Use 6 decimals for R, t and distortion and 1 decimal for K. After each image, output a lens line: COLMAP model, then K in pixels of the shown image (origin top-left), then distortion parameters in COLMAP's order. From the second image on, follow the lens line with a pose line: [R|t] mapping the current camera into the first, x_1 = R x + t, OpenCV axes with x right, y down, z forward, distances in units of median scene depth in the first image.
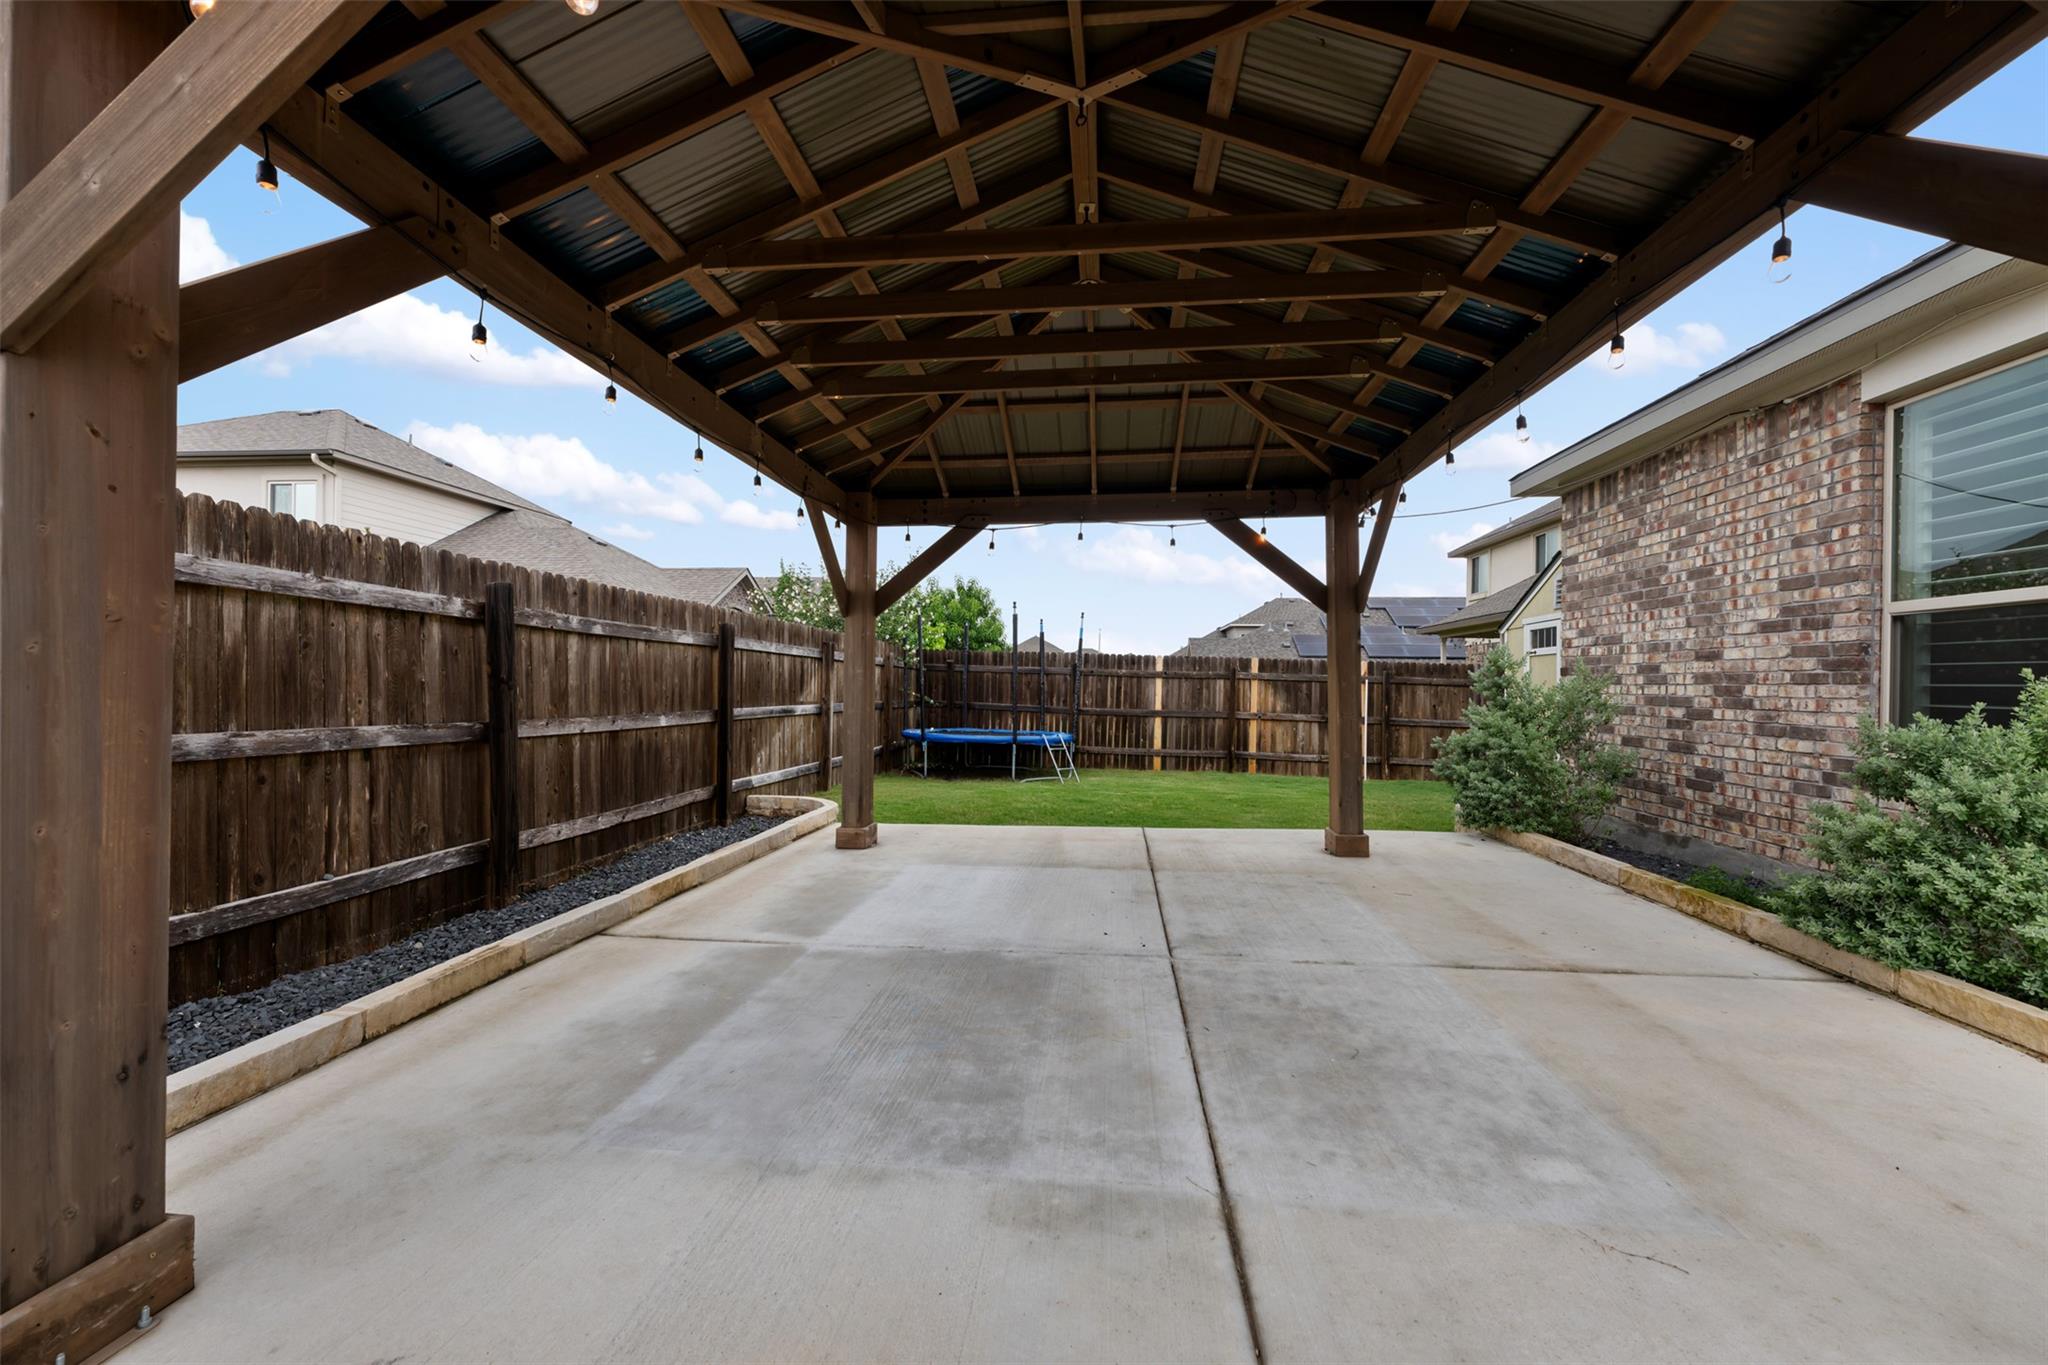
lens RADIAL K [[816.3, 0, 1019.4], [0, 816.3, 687.4], [0, 0, 1]] dist [-0.001505, 0.000012]
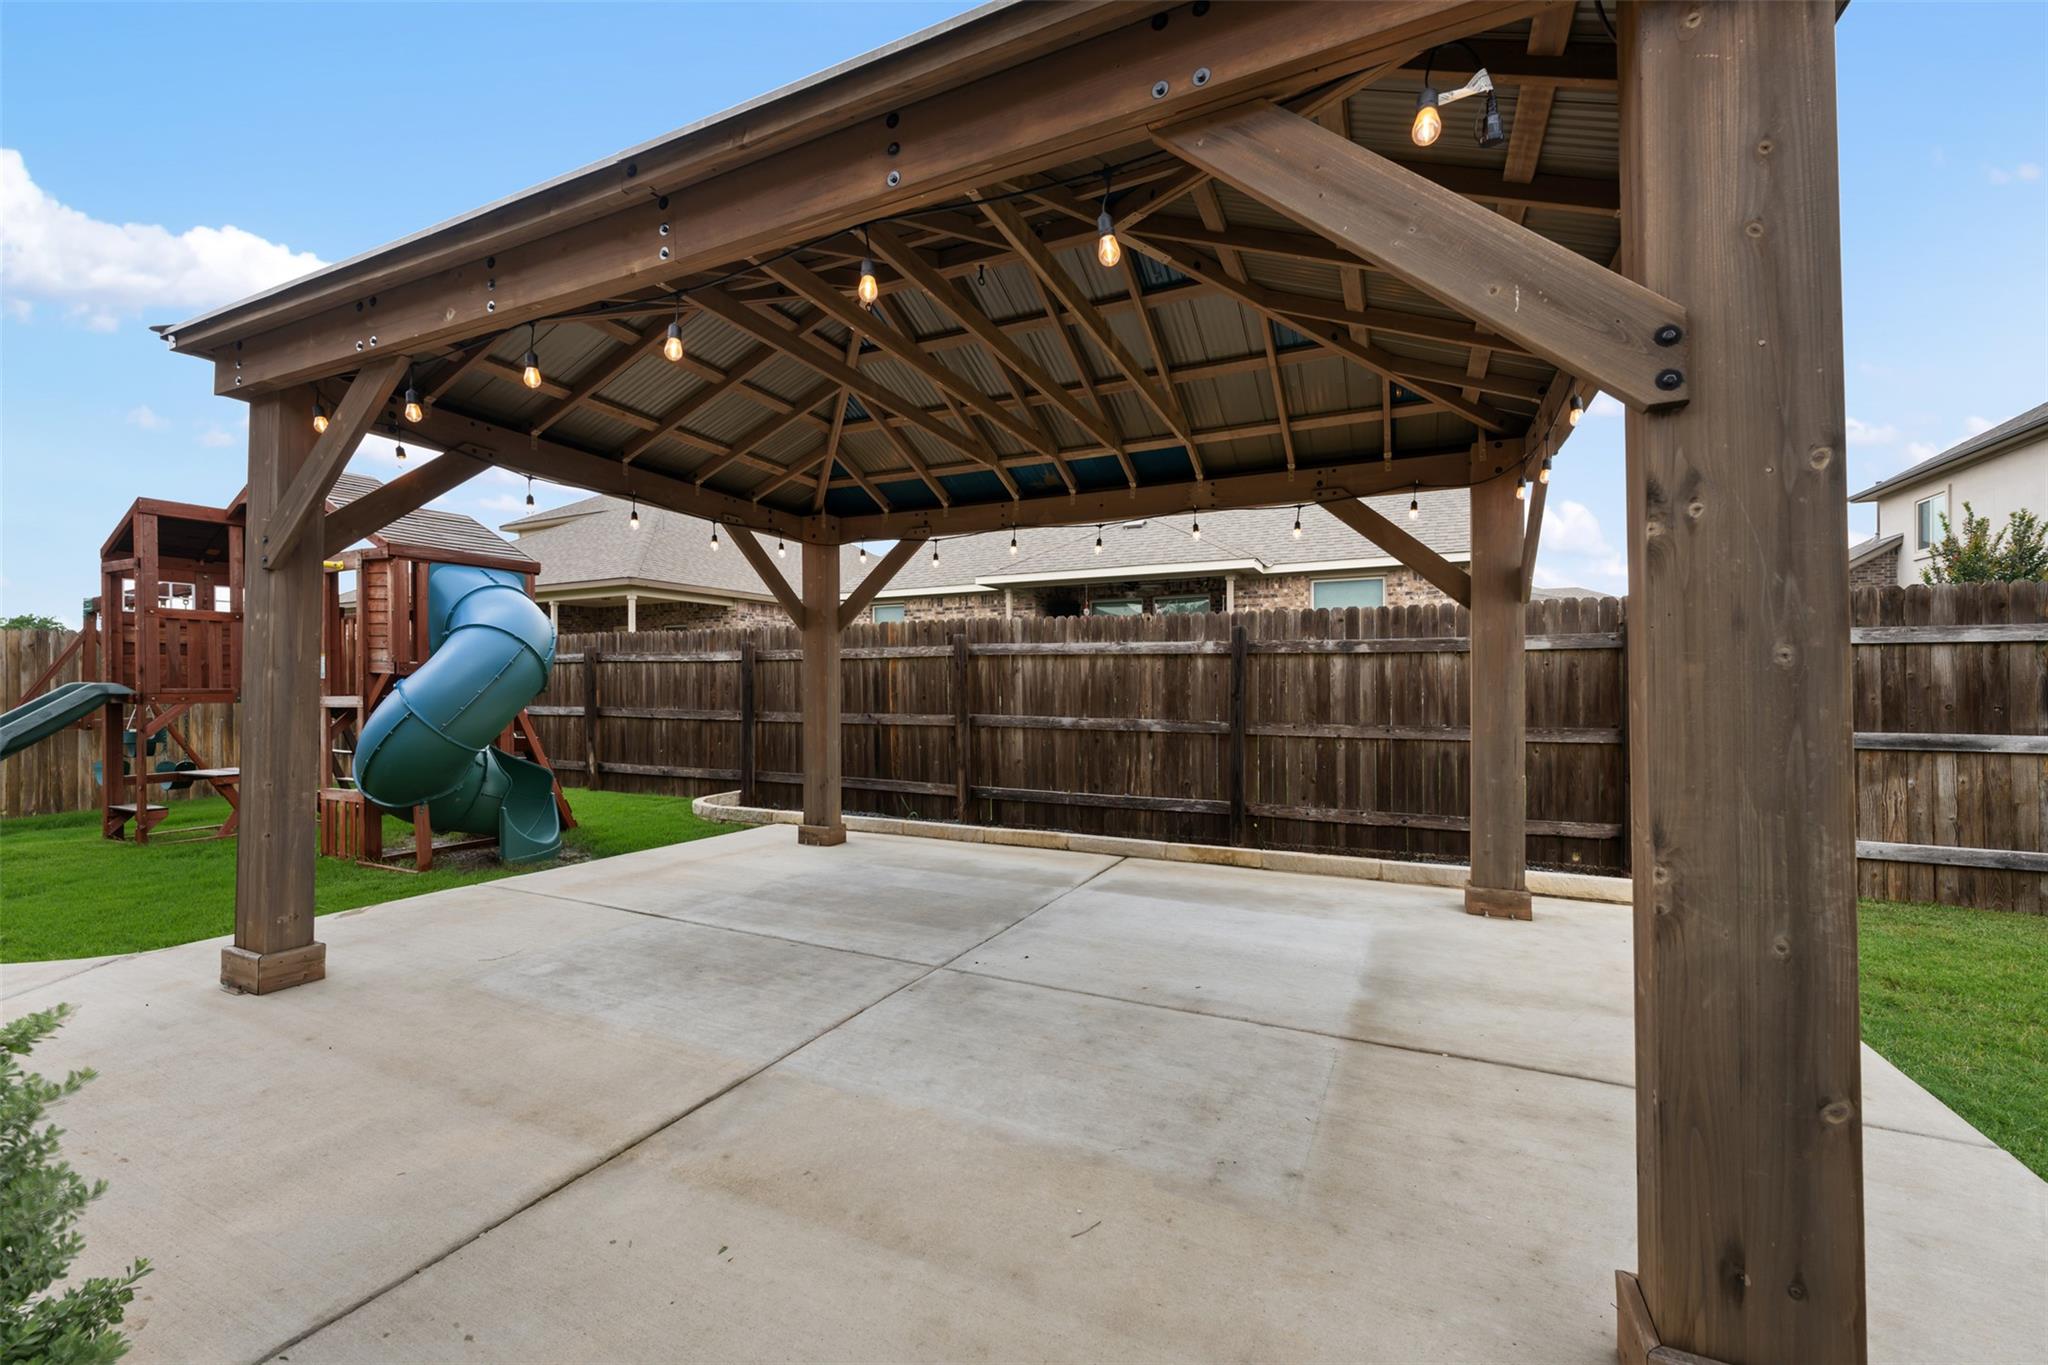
lens RADIAL K [[816.3, 0, 1019.4], [0, 816.3, 687.4], [0, 0, 1]] dist [-0.001505, 0.000012]
pose [[-0.328400, -0.007907, -0.944505, 1.156849], [-0.000880, 0.999967, -0.008065, -0.010654], [0.944538, -0.001817, -0.328397, 1.479519]]
